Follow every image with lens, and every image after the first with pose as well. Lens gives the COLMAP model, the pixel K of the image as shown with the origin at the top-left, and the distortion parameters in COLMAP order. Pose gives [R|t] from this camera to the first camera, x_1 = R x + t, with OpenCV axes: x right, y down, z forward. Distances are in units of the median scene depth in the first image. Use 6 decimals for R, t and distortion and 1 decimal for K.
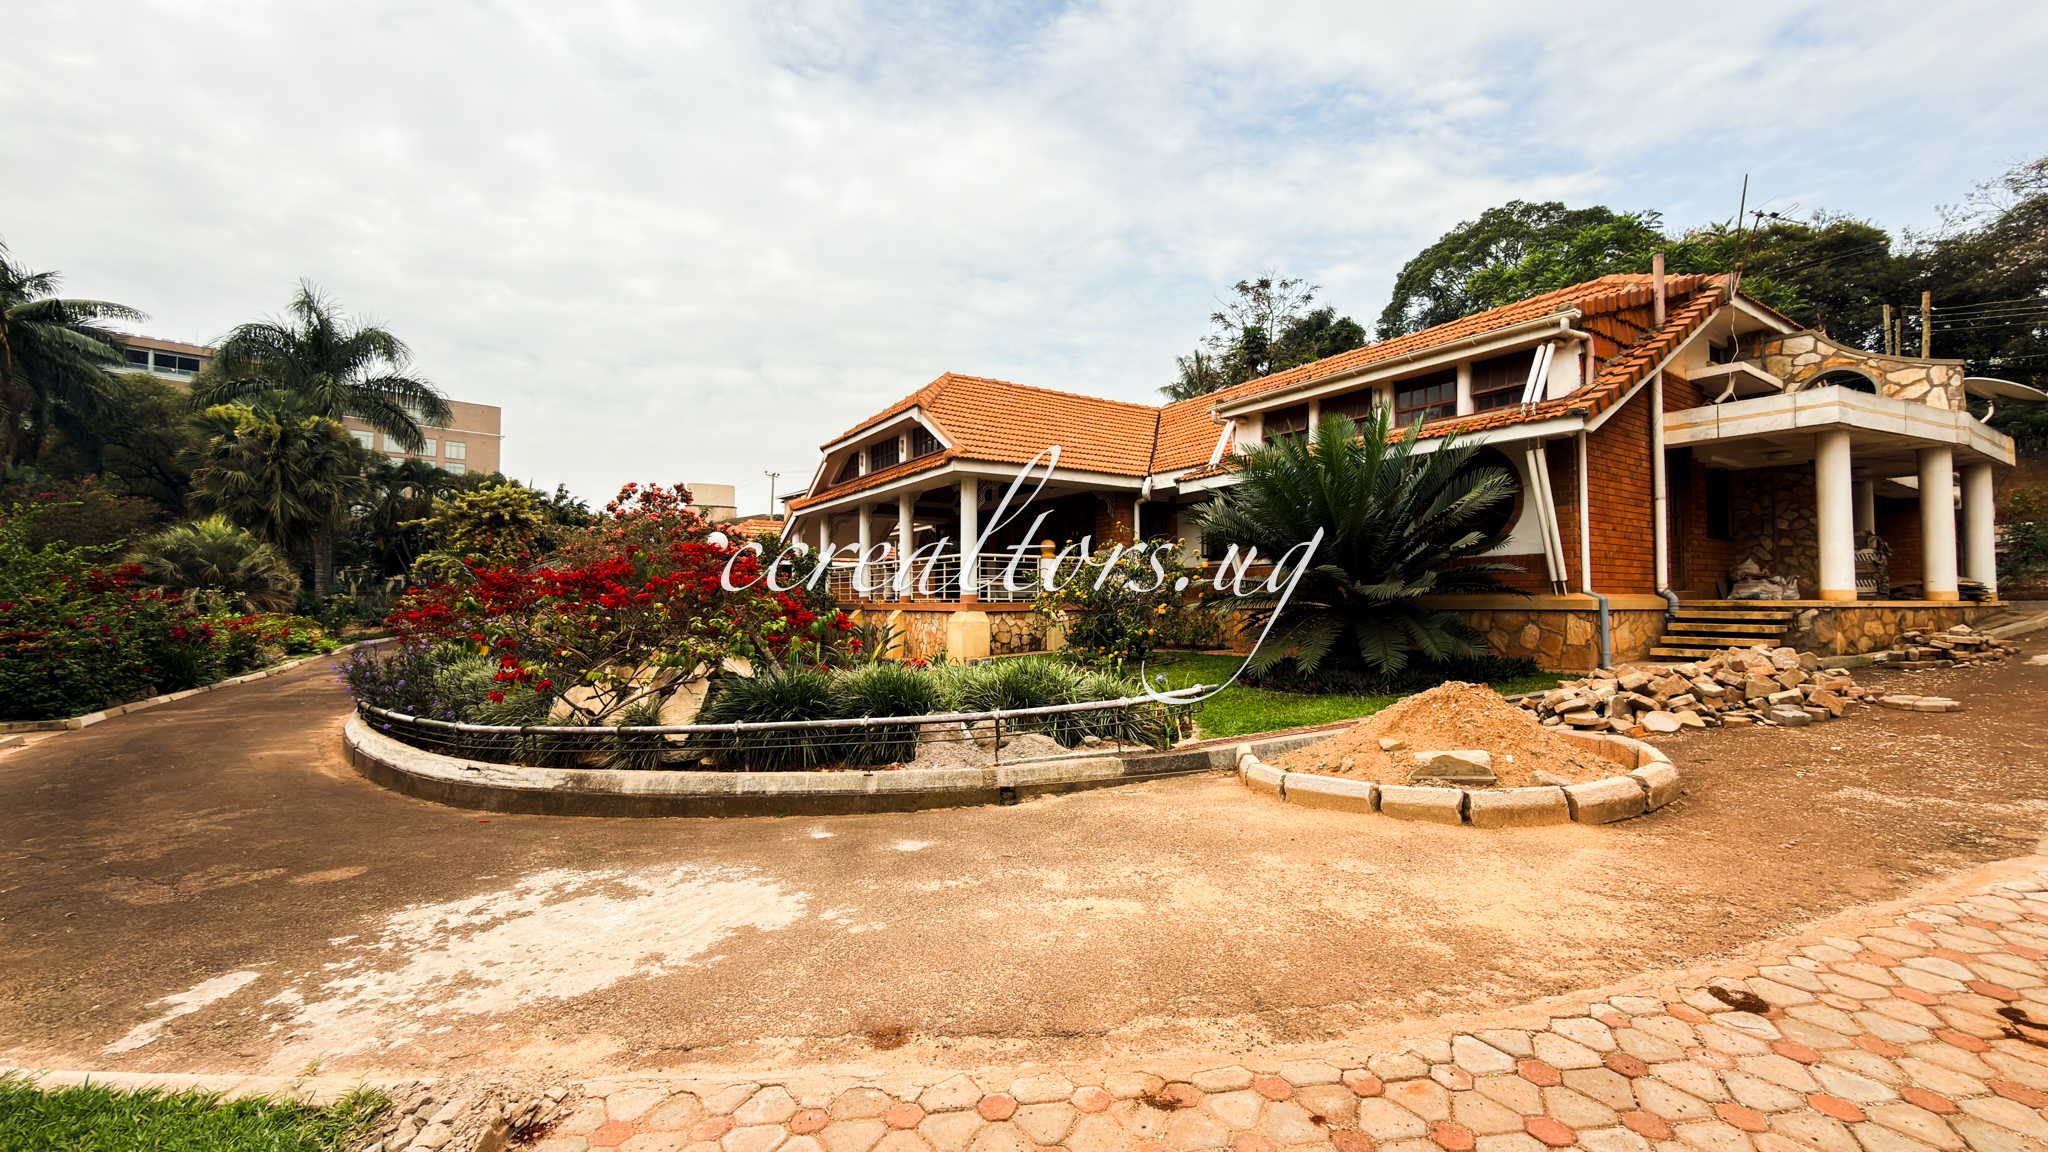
lens RADIAL K [[930.7, 0, 1024.0], [0, 930.7, 576.0], [0, 0, 1]] dist [0.000080, -0.000090]
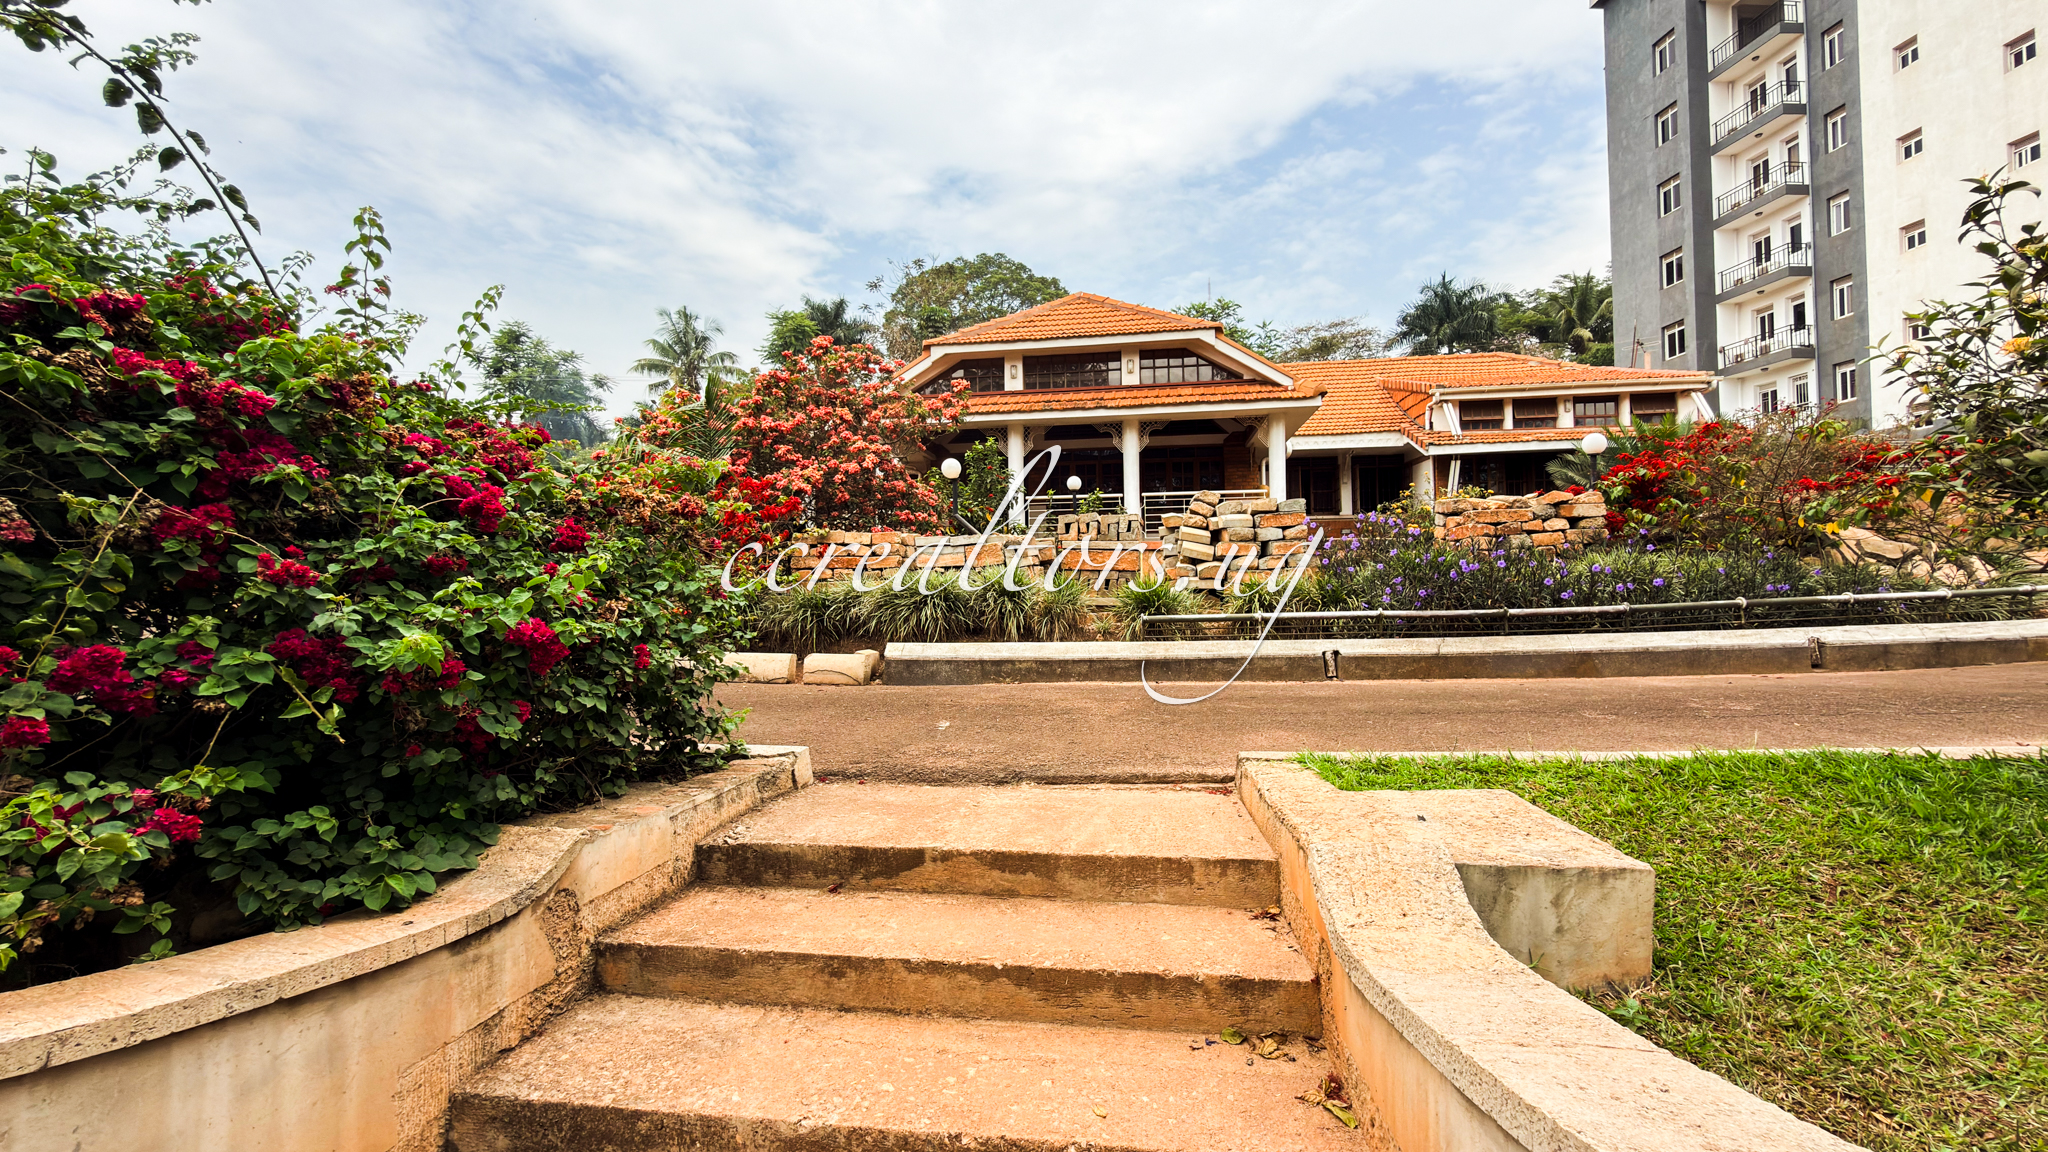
lens RADIAL K [[930.7, 0, 1024.0], [0, 930.7, 576.0], [0, 0, 1]] dist [0.000080, -0.000090]
pose [[0.618944, 0.025677, 0.785015, -0.137742], [-0.019488, 0.999660, -0.017333, 0.014993], [-0.785193, -0.004570, 0.619234, 0.053855]]
